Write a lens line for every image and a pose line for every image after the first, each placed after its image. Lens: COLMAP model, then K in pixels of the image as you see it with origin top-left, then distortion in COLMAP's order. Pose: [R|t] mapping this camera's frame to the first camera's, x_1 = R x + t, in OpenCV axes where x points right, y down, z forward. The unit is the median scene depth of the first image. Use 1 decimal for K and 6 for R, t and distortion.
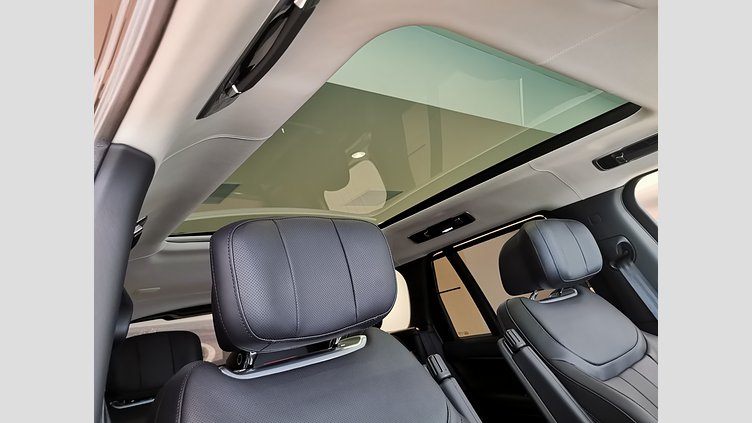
lens RADIAL K [[459.6, 0, 376.0], [0, 459.6, 211.5], [0, 0, 1]] dist [-0.000073, -0.000204]
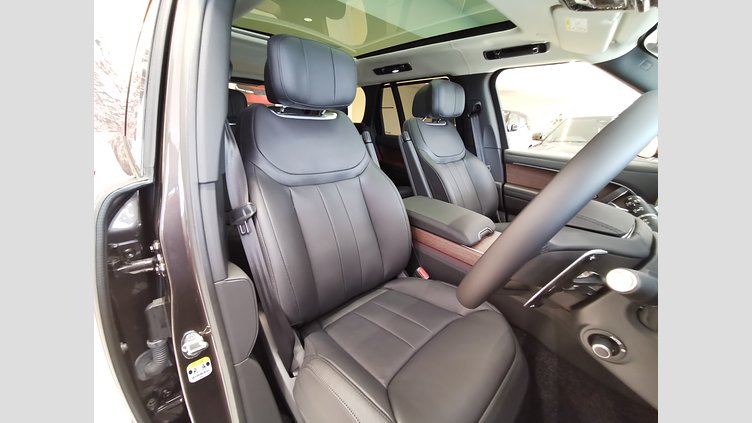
lens RADIAL K [[261.4, 0, 376.3], [0, 261.4, 209.0], [0, 0, 1]] dist [0.017086, 0.000039]
pose [[0.963653, 0.193694, 0.183999, 0.007654], [-0.261503, 0.824825, 0.501278, -0.012388], [-0.054673, -0.531174, 0.845497, -0.146203]]
